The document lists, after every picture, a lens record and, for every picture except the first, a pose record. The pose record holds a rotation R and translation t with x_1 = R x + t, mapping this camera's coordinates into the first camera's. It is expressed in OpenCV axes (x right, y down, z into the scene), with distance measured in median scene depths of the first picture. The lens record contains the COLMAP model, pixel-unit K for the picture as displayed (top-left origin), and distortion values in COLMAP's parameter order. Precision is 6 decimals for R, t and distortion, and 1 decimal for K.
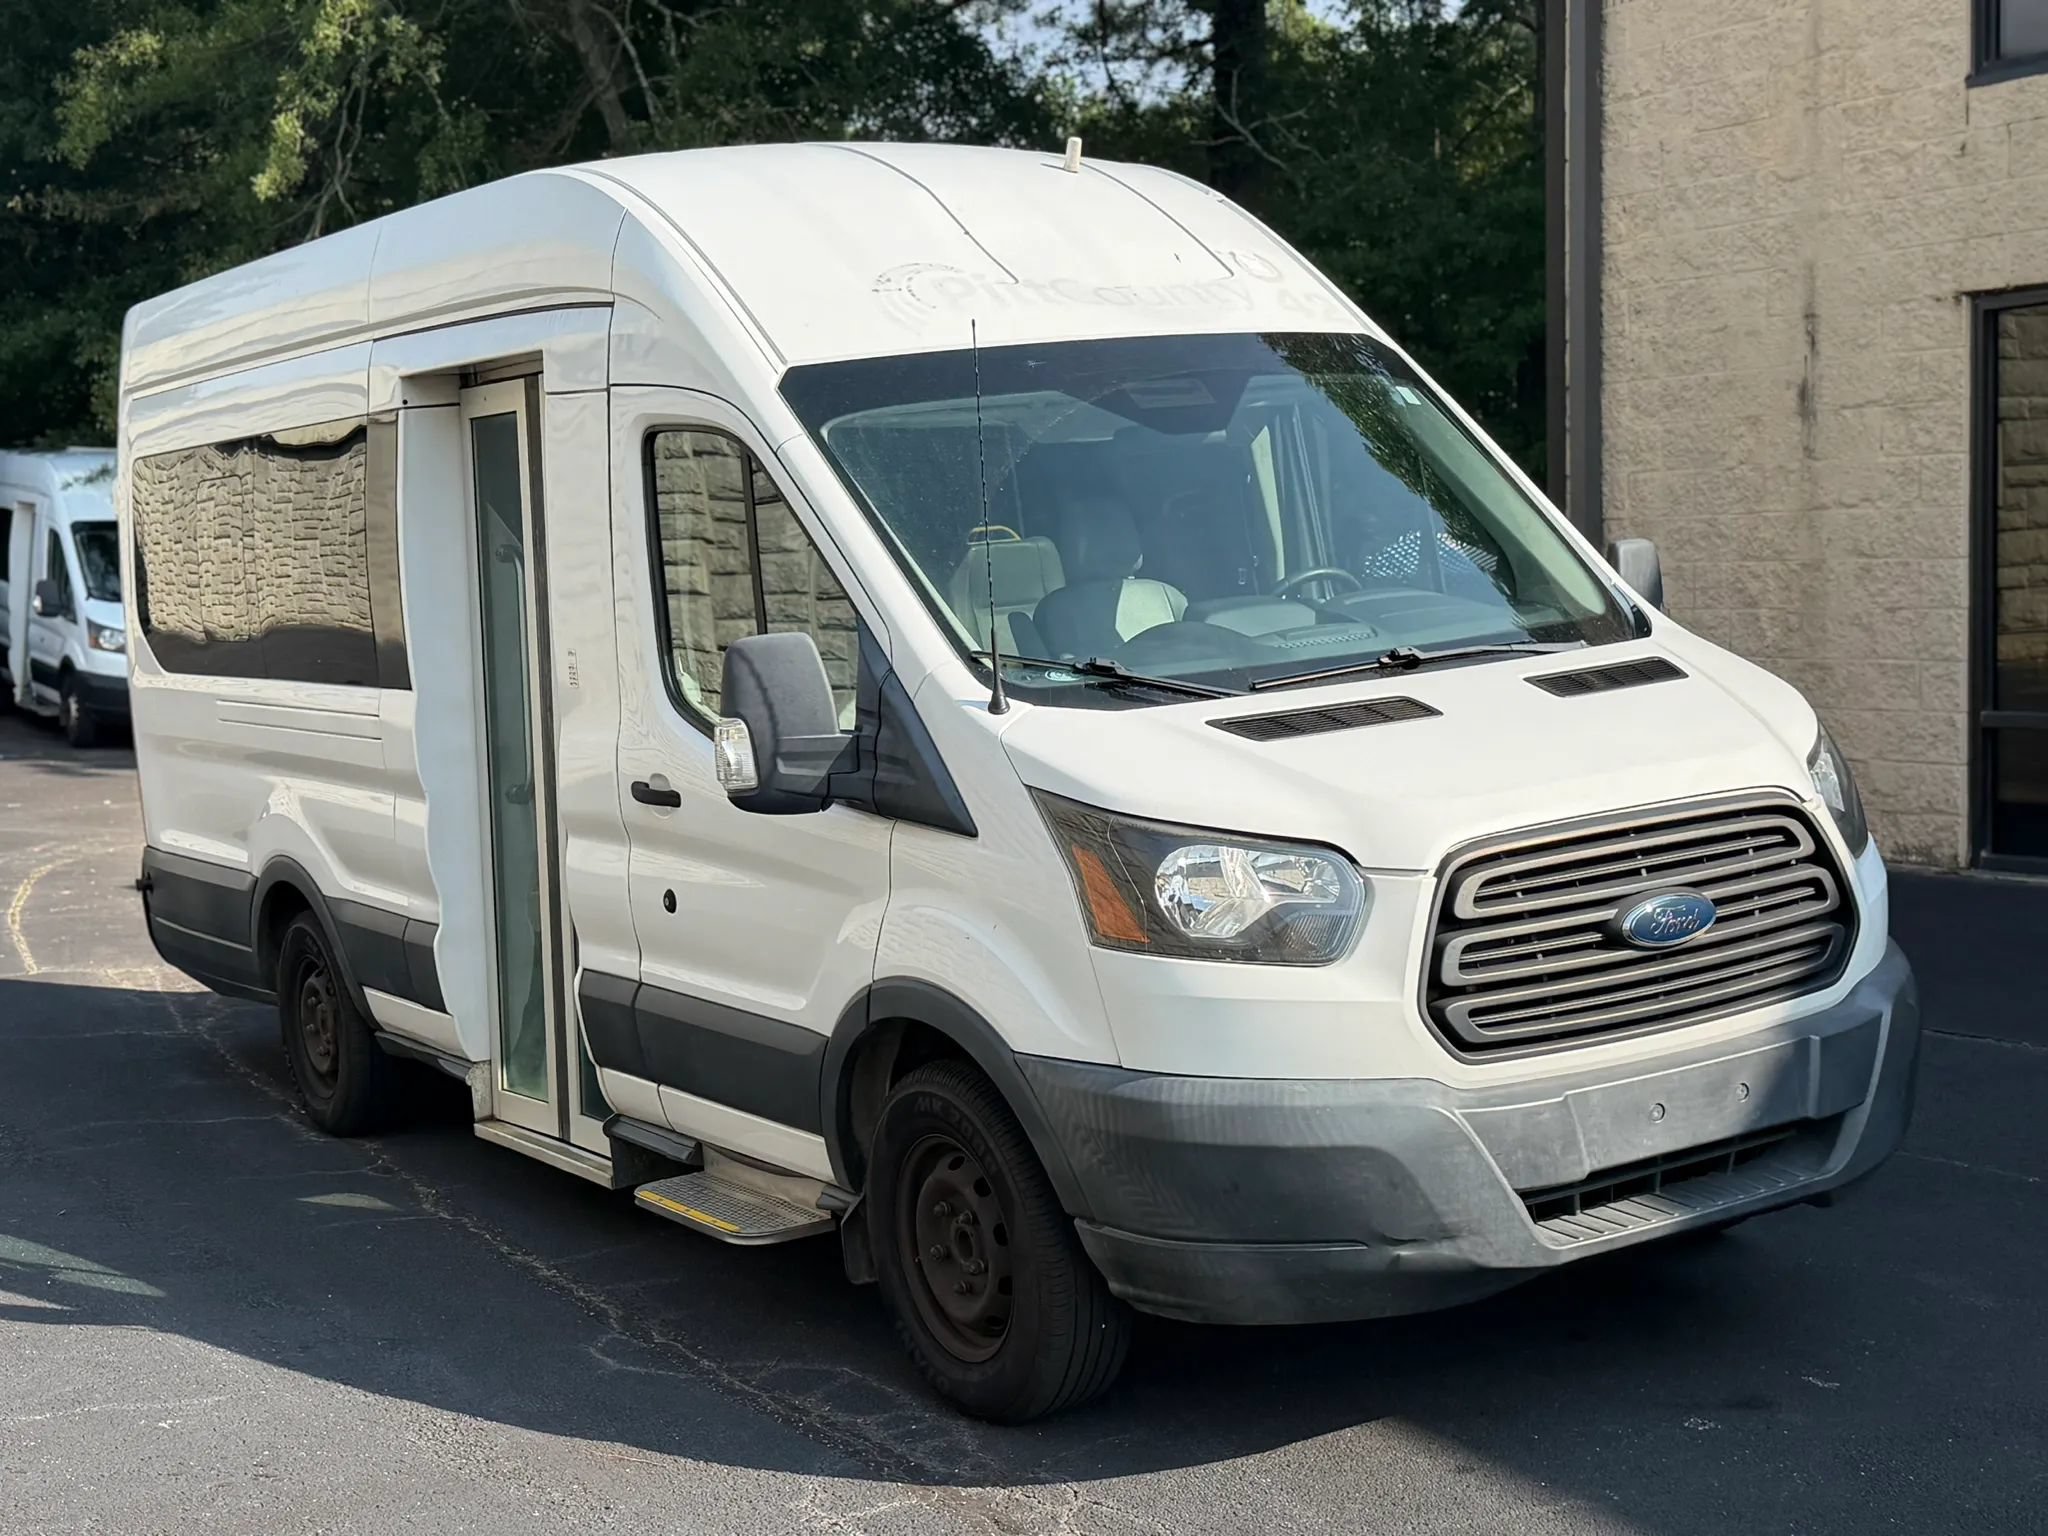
lens RADIAL K [[2813.4, 0, 1039.6], [0, 2813.4, 799.4], [0, 0, 1]] dist [0.183216, -0.313870]
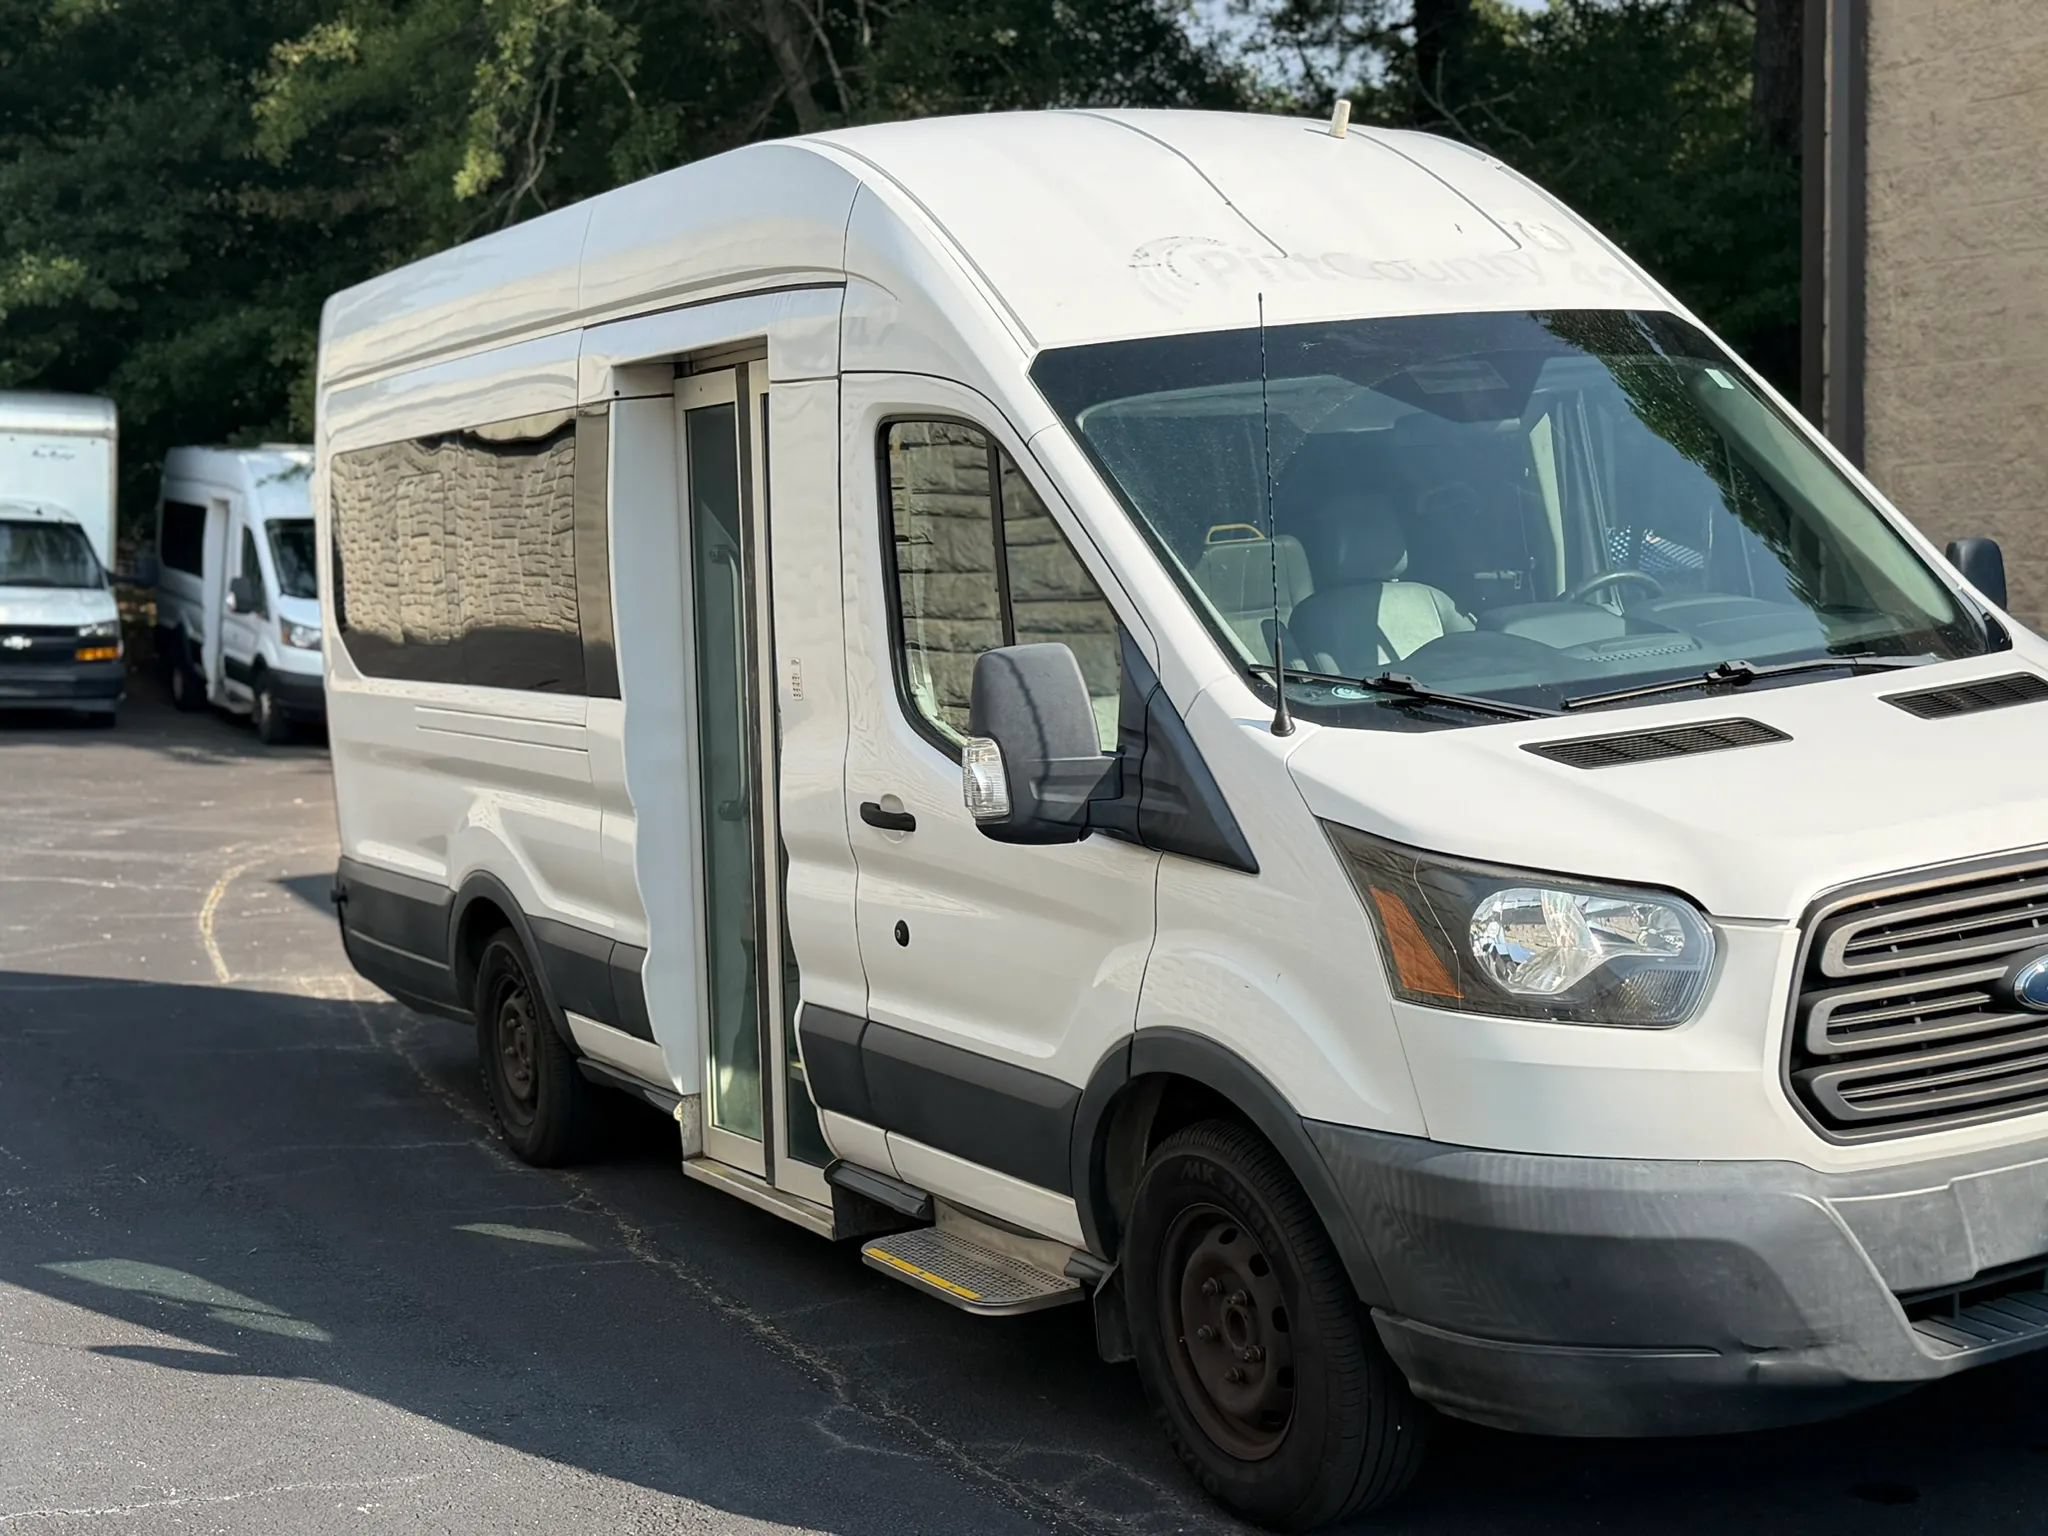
lens RADIAL K [[2813.4, 0, 1039.6], [0, 2813.4, 799.4], [0, 0, 1]] dist [0.183216, -0.313870]
pose [[0.998200, 0.007292, -0.059528, -0.031795], [-0.007232, 0.999973, 0.001224, -0.008933], [0.059535, -0.000792, 0.998226, 0.087142]]
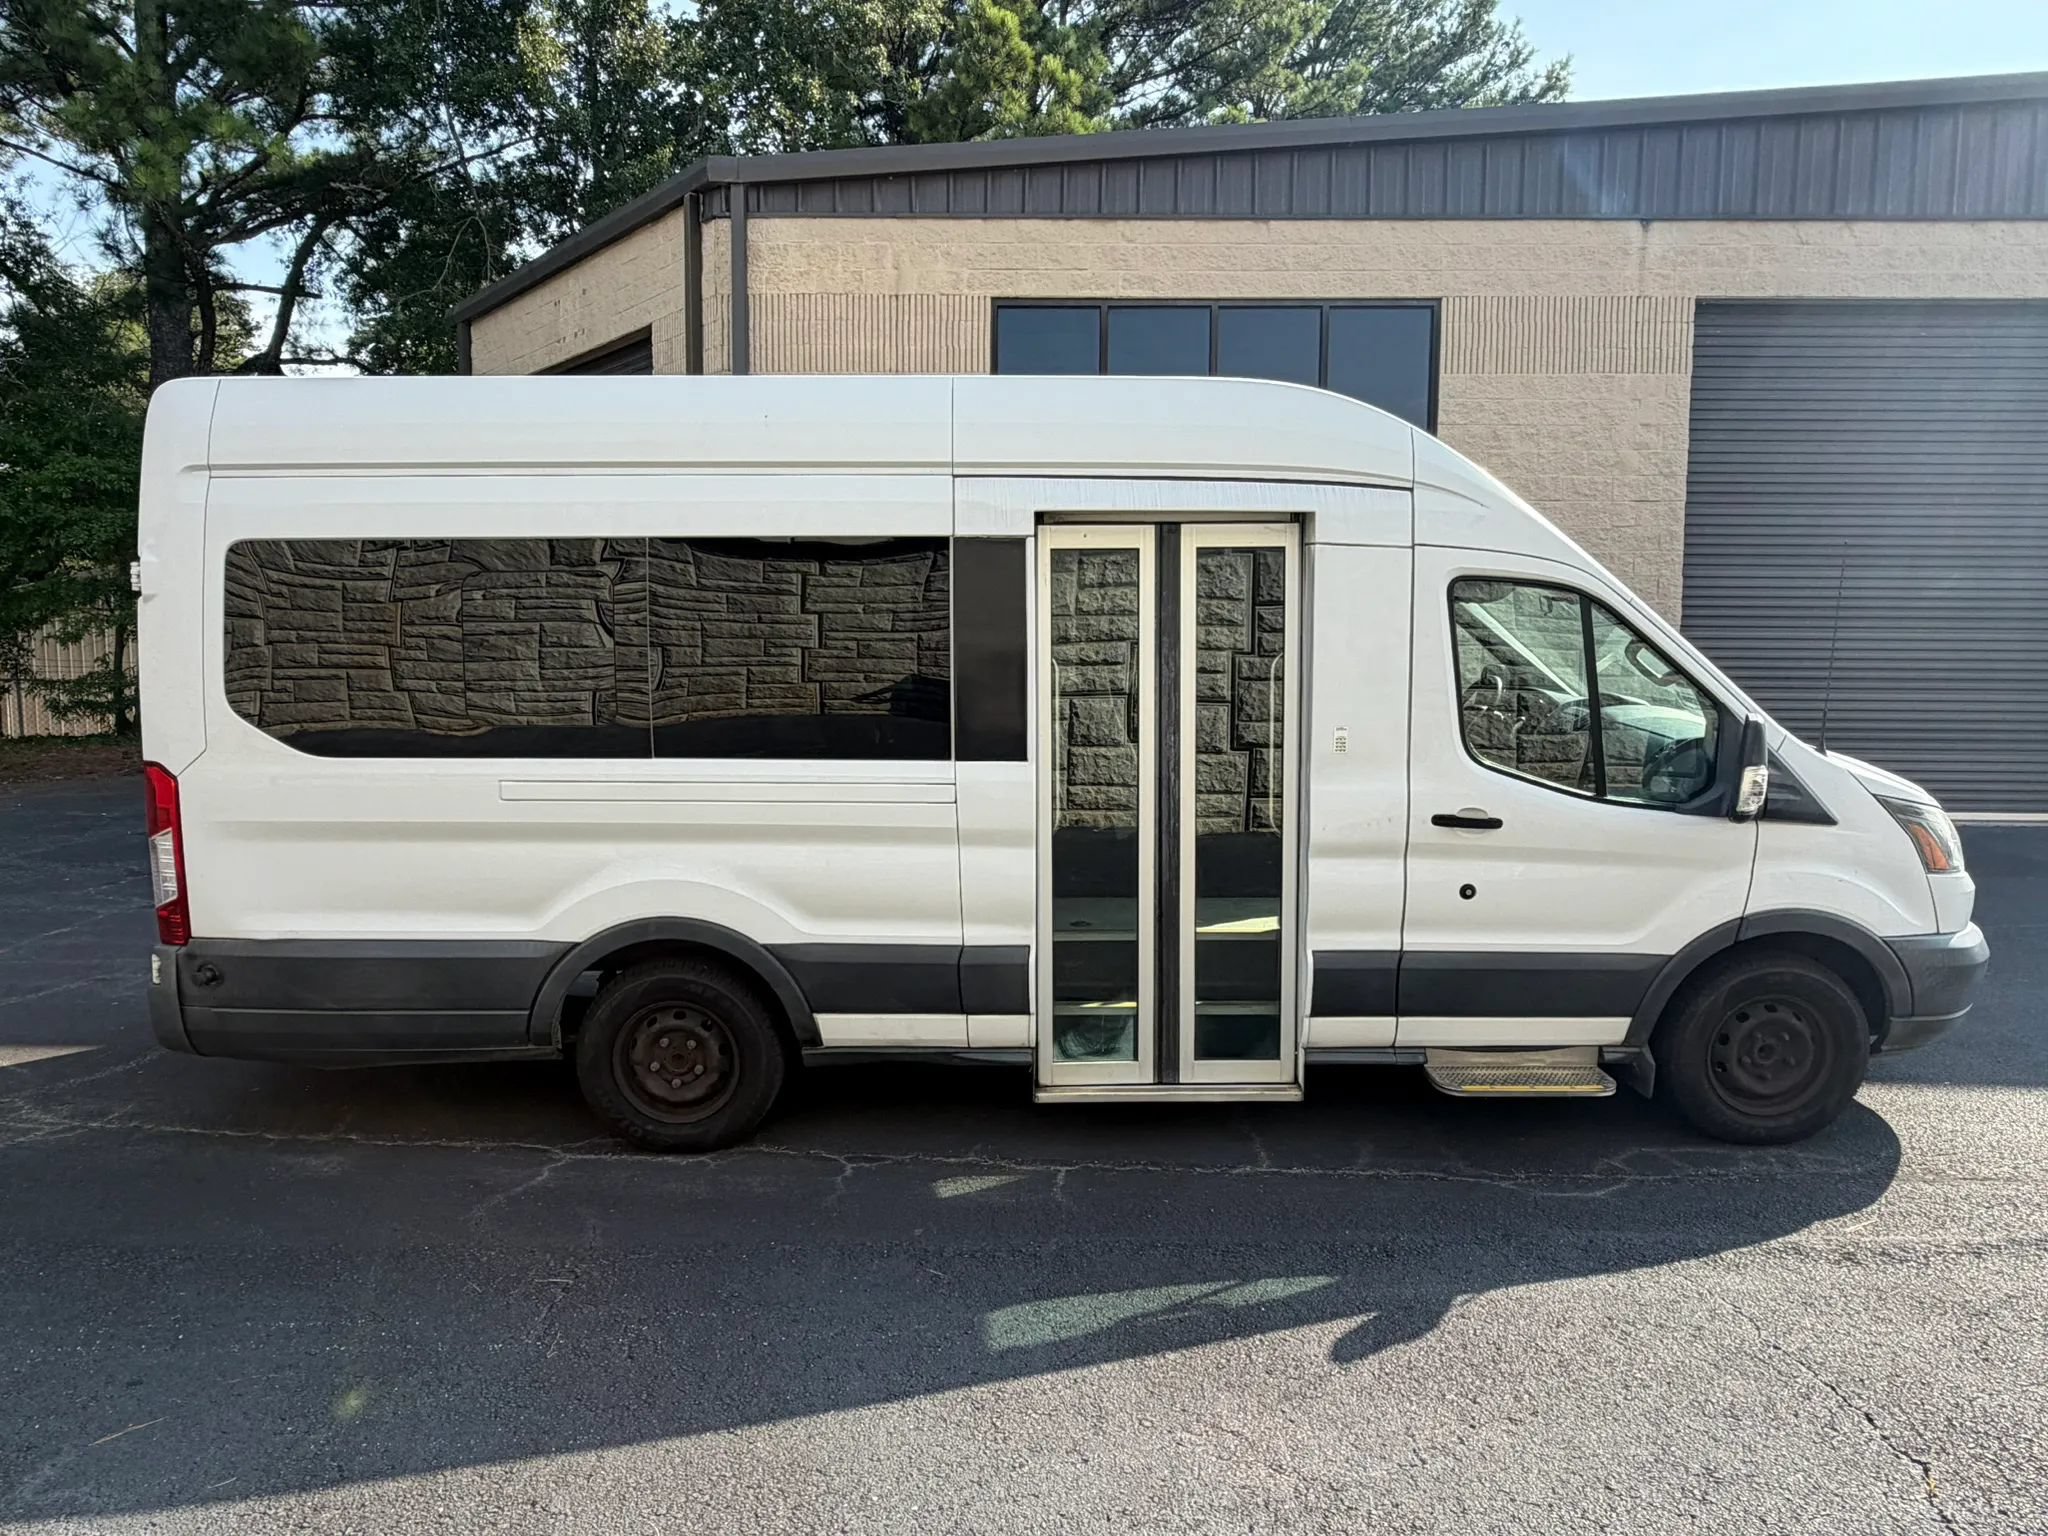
lens RADIAL K [[1252.5, 0, 1024.0], [0, 1252.5, 768.0], [0, 0, 1]] dist [0.001005, -0.000243]
pose [[0.531009, -0.048772, 0.845961, -0.816014], [0.051375, 0.998359, 0.025310, -0.058631], [-0.845807, 0.030021, 0.532643, 0.838231]]
